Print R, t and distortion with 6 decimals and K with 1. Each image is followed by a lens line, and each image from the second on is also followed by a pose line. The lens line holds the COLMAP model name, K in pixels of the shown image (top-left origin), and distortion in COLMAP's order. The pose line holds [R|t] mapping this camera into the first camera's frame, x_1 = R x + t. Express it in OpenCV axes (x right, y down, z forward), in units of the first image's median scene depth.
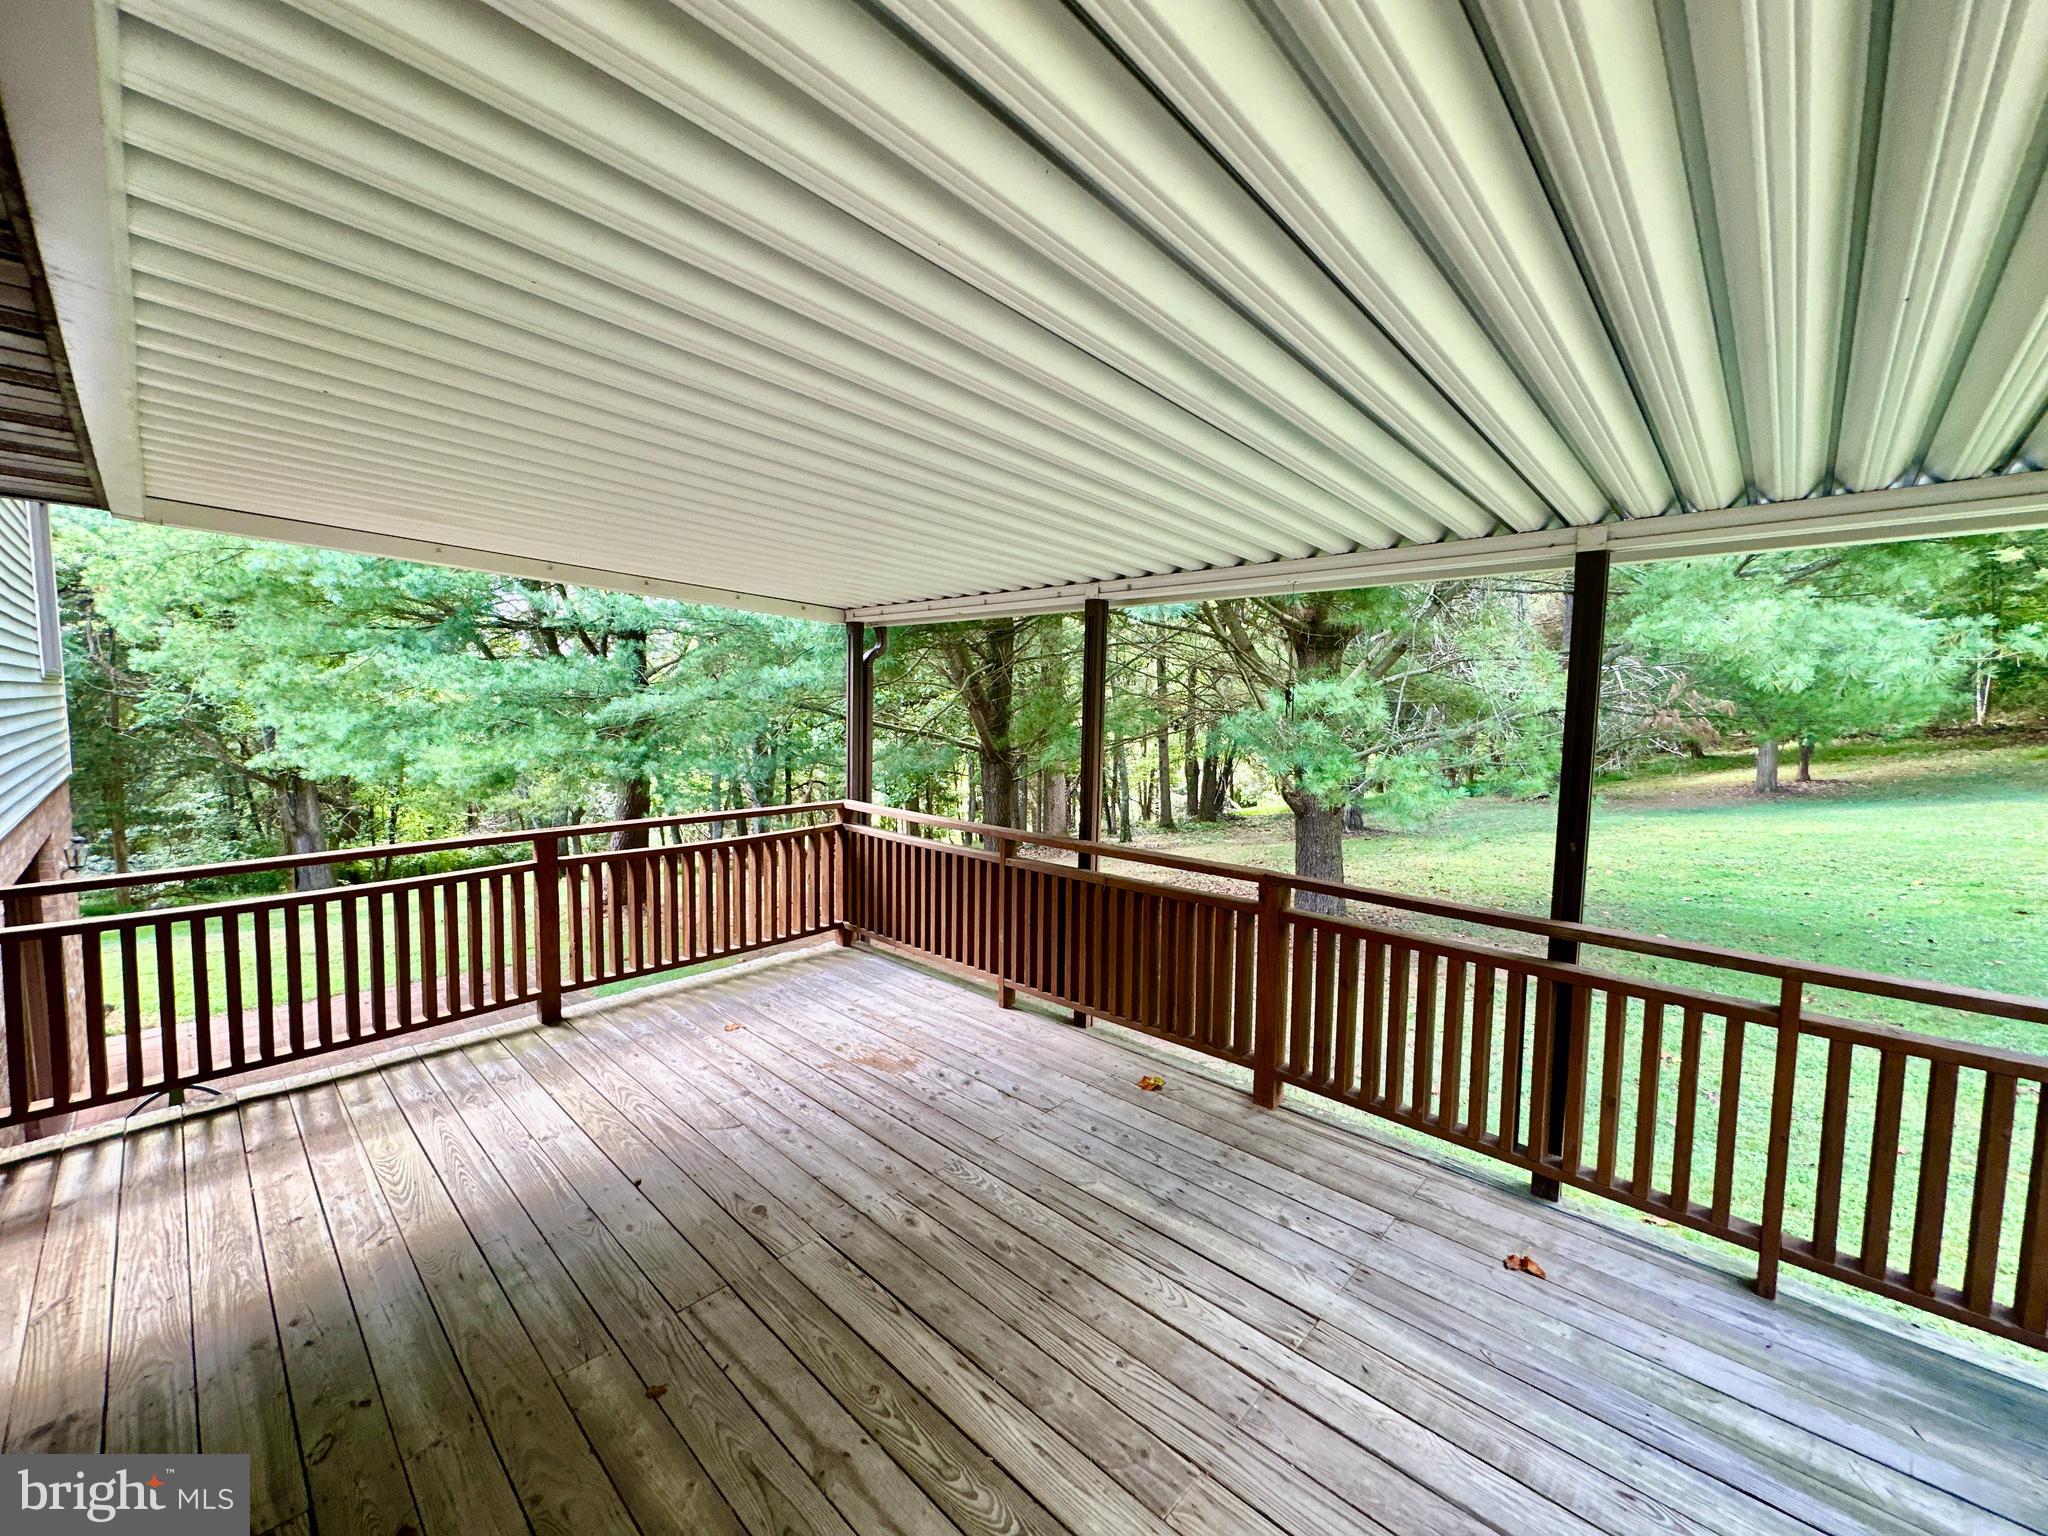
lens RADIAL K [[807.2, 0, 1024.0], [0, 807.2, 768.0], [0, 0, 1]] dist [-0.013024, 0.000009]
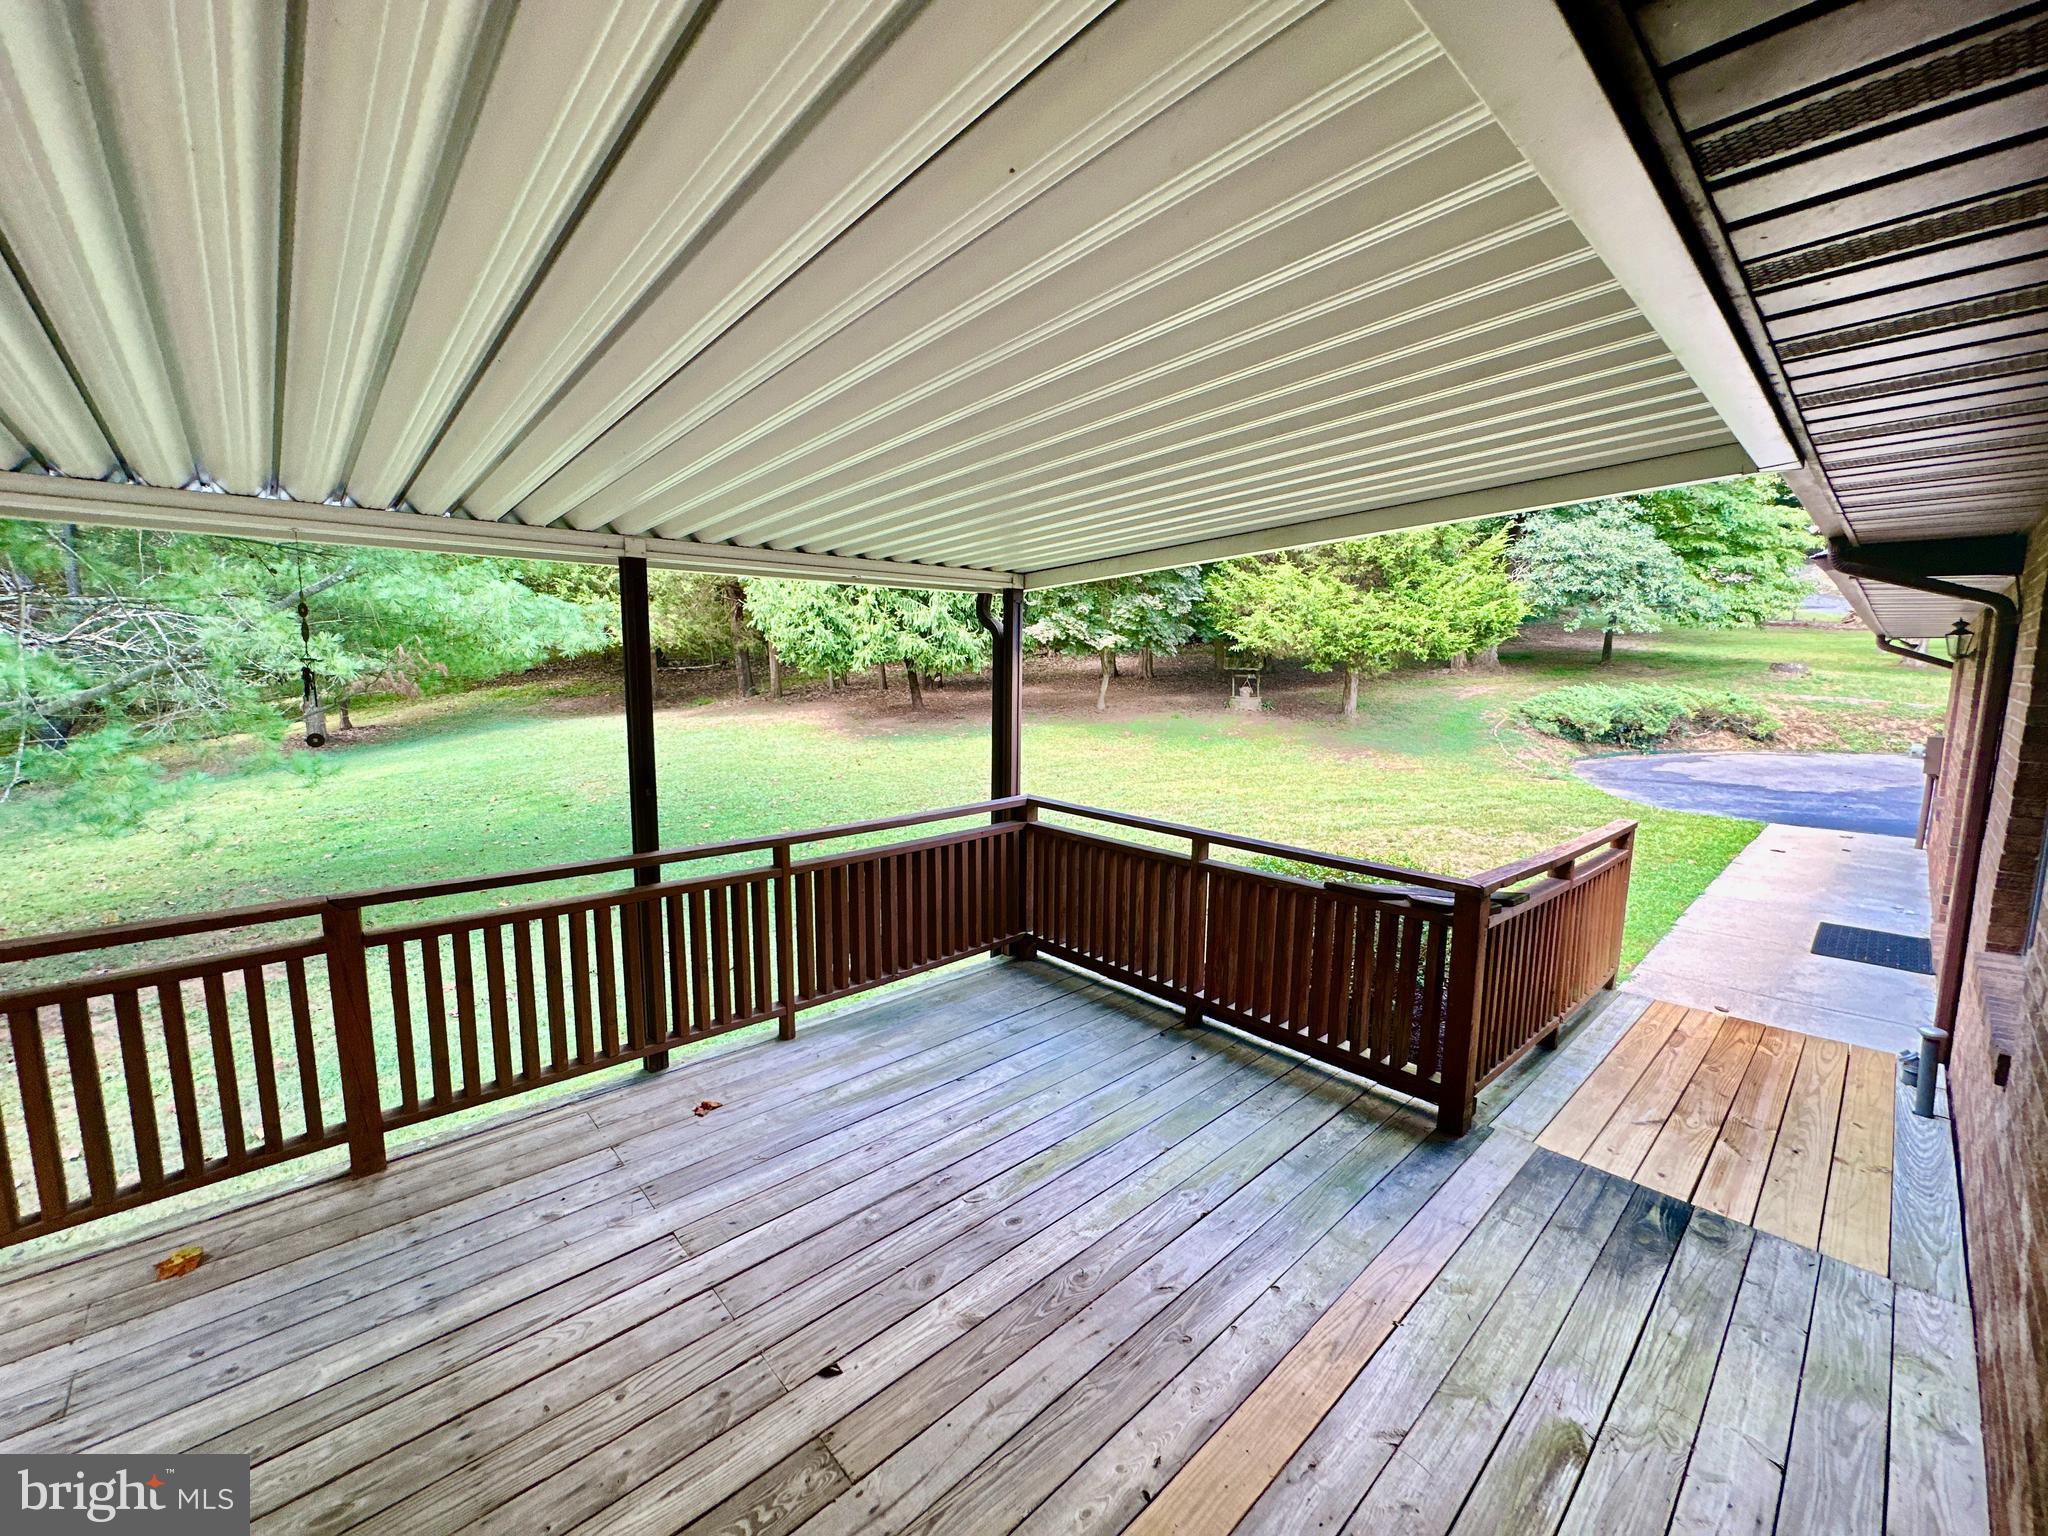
lens RADIAL K [[815.3, 0, 1024.0], [0, 815.3, 768.0], [0, 0, 1]] dist [-0.001127, -0.000299]
pose [[0.072940, -0.148326, 0.986245, -0.524126], [0.072646, 0.987042, 0.143074, -0.079830], [-0.994687, 0.061211, 0.082770, 0.293531]]
